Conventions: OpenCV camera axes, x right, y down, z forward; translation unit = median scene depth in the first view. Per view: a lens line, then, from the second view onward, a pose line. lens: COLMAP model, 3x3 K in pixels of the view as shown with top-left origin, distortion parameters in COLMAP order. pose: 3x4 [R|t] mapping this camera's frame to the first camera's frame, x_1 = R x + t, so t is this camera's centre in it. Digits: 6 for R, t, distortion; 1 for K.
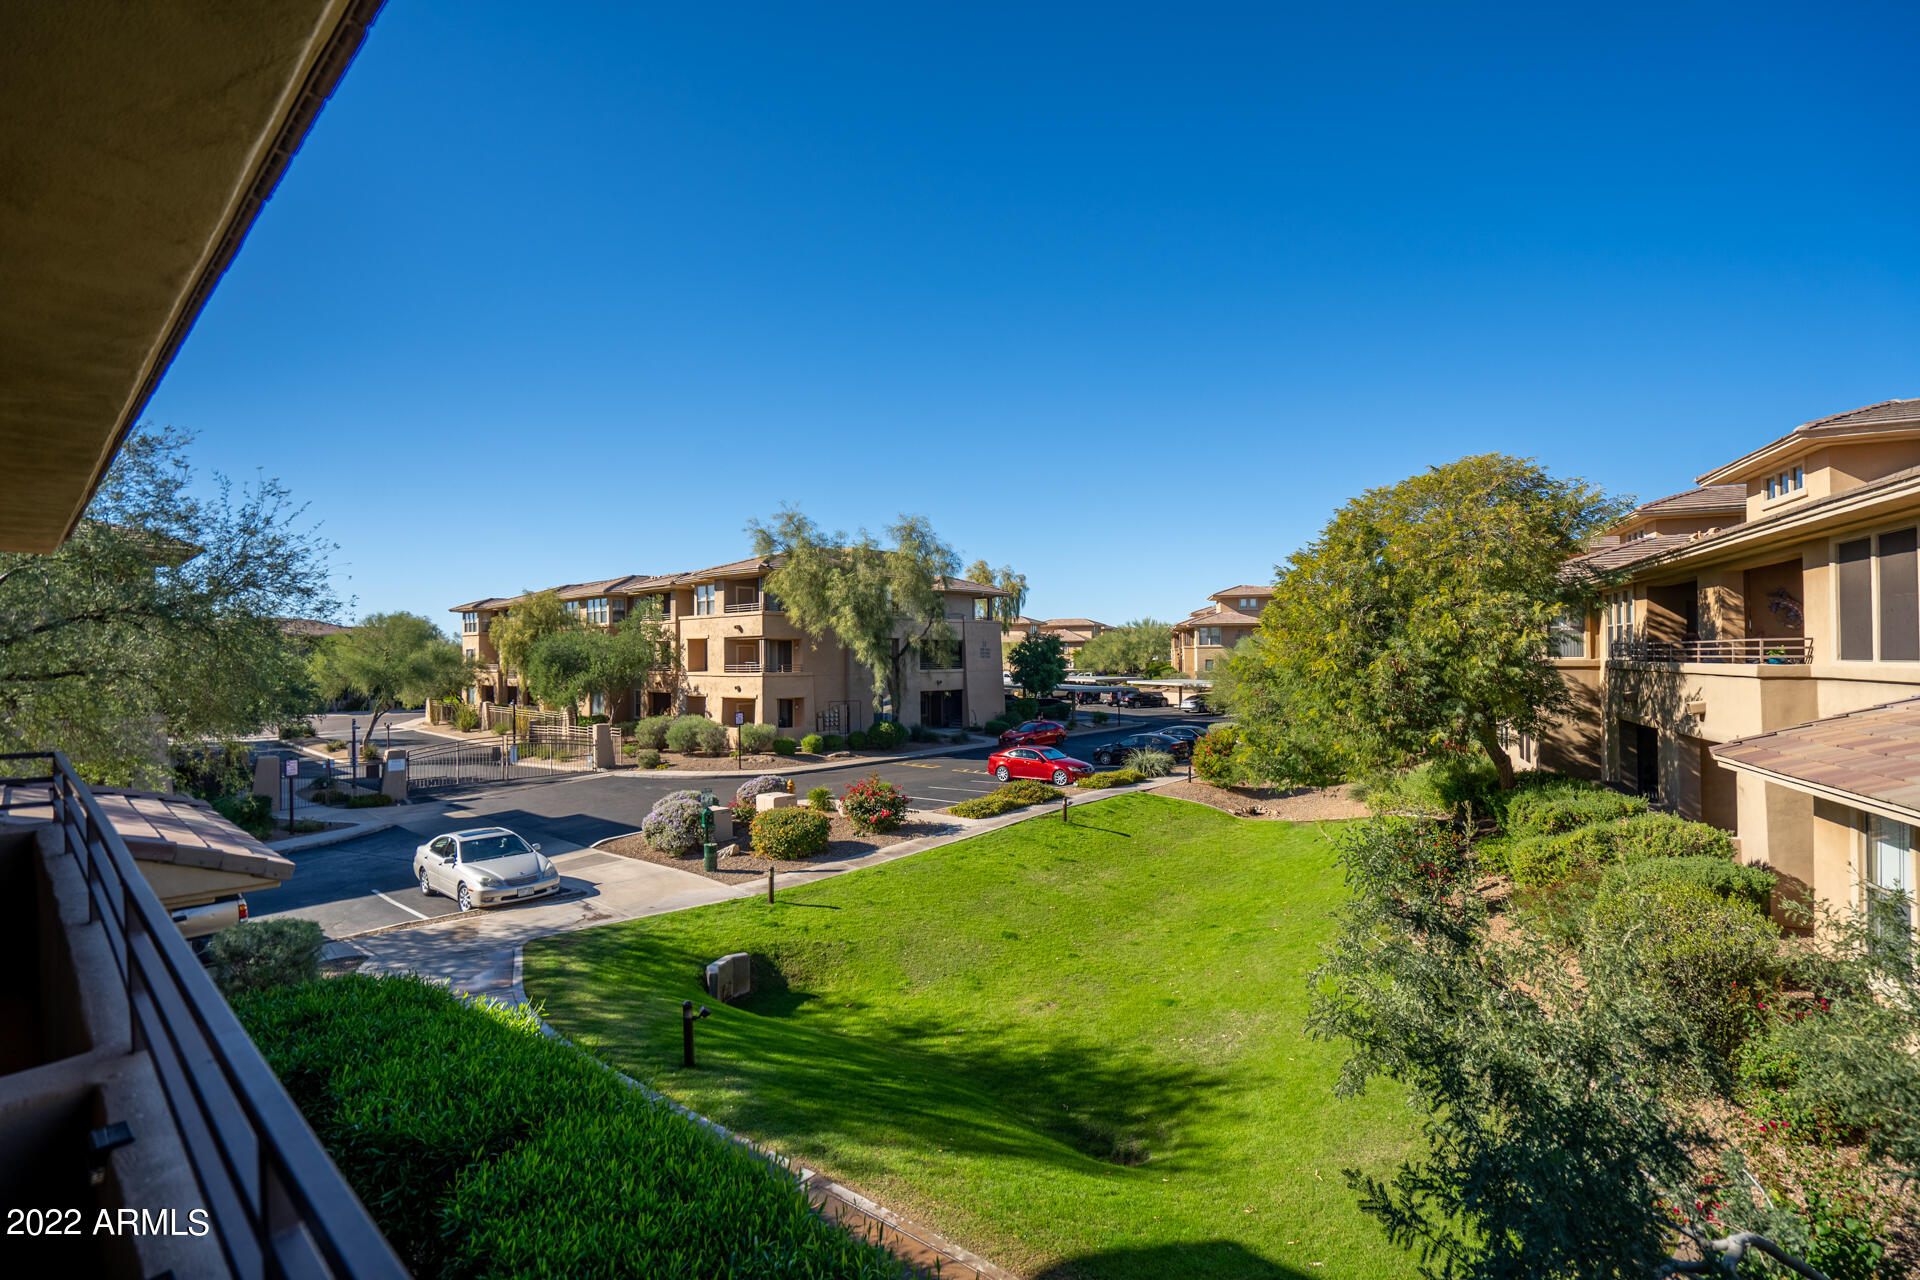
lens RADIAL K [[873.6, 0, 999.4], [0, 873.6, 634.5], [0, 0, 1]] dist [-0.038852, 0.001776]
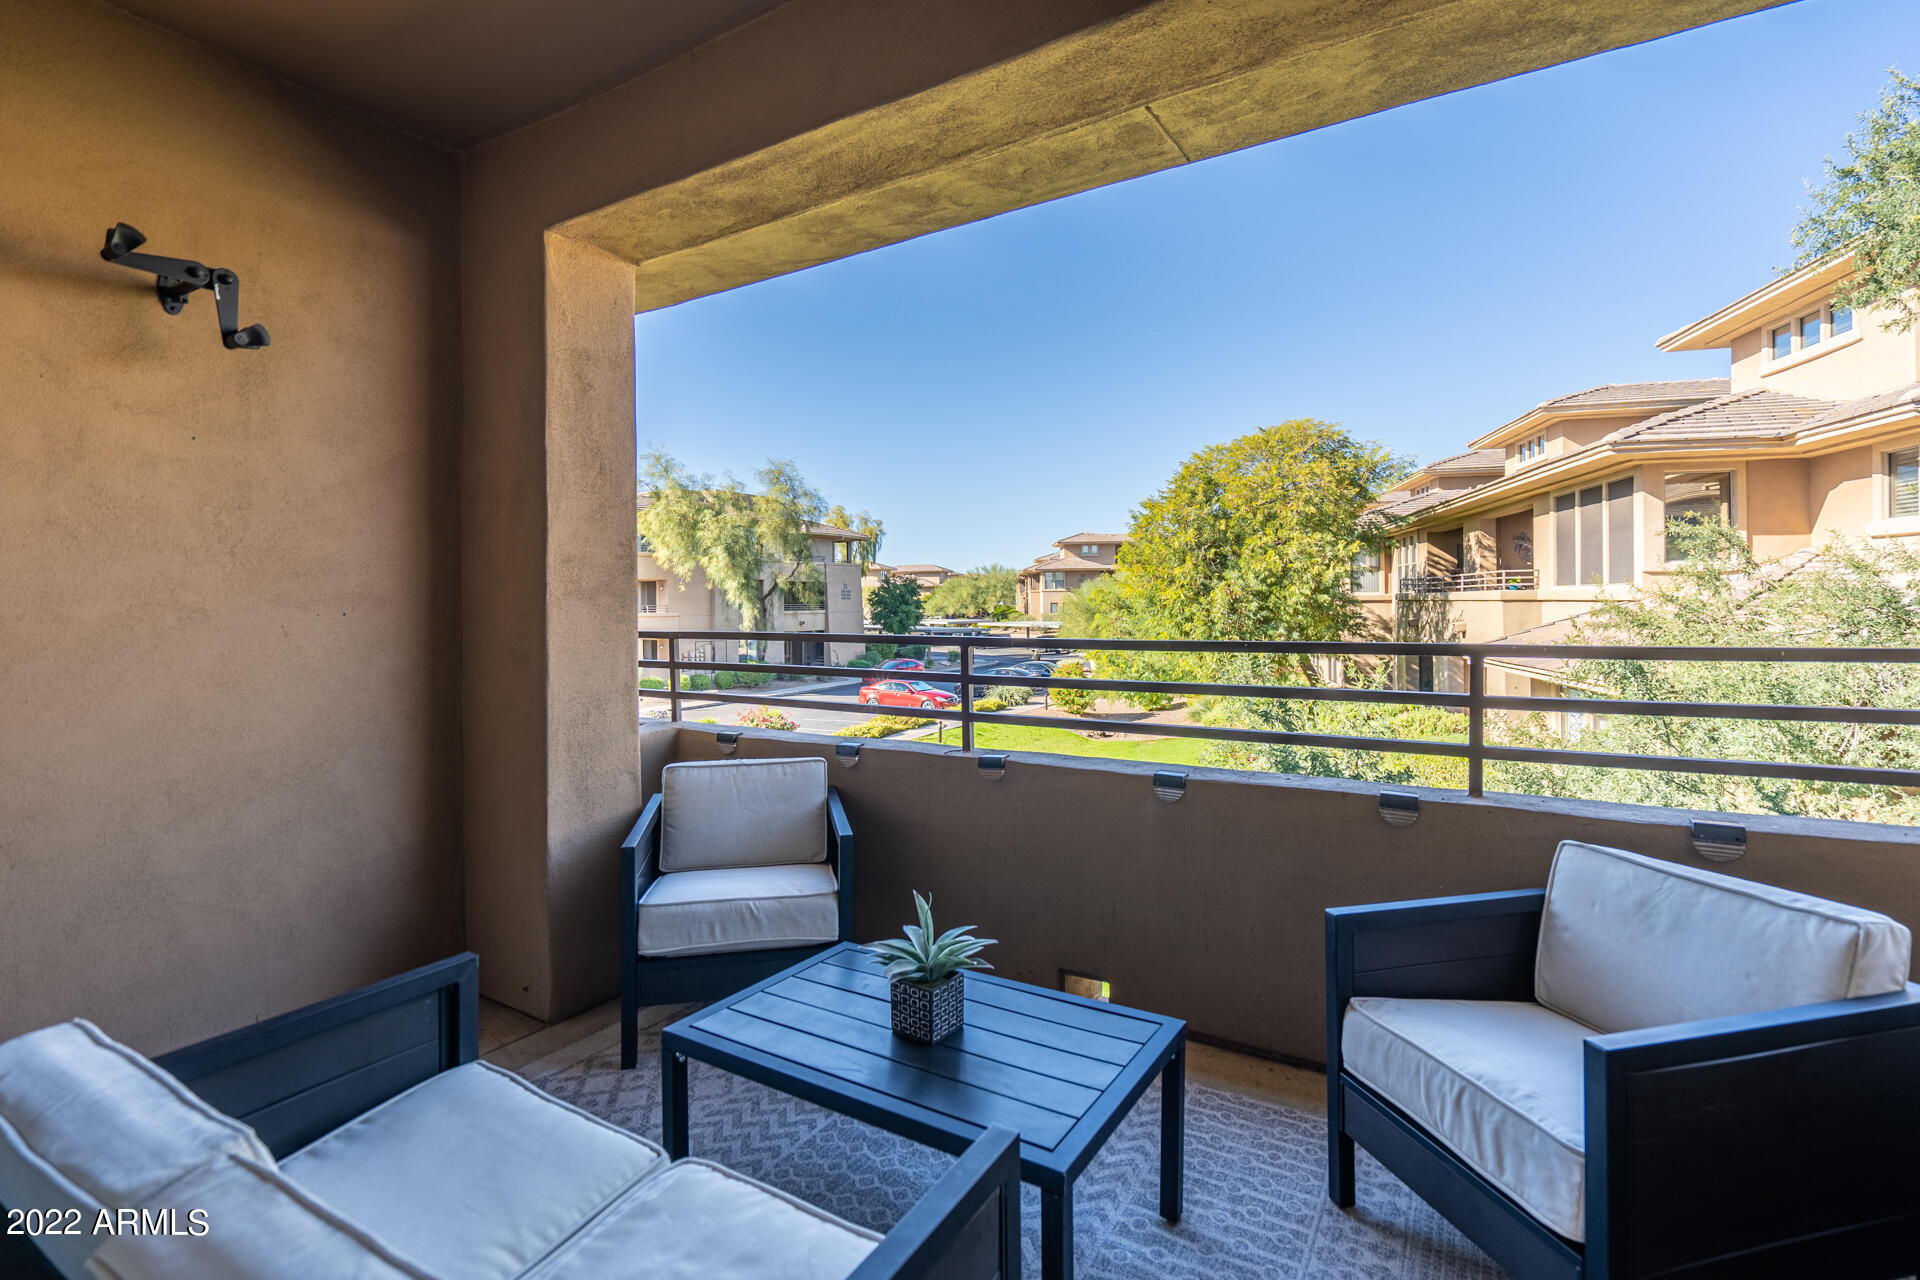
lens RADIAL K [[917.8, 0, 958.7], [0, 917.8, 603.4], [0, 0, 1]] dist [-0.047430, -0.000407]
pose [[0.987940, -0.001064, 0.154836, -0.094668], [-0.001405, 0.999874, 0.015837, 0.025455], [-0.154833, -0.015863, 0.987813, -0.163440]]
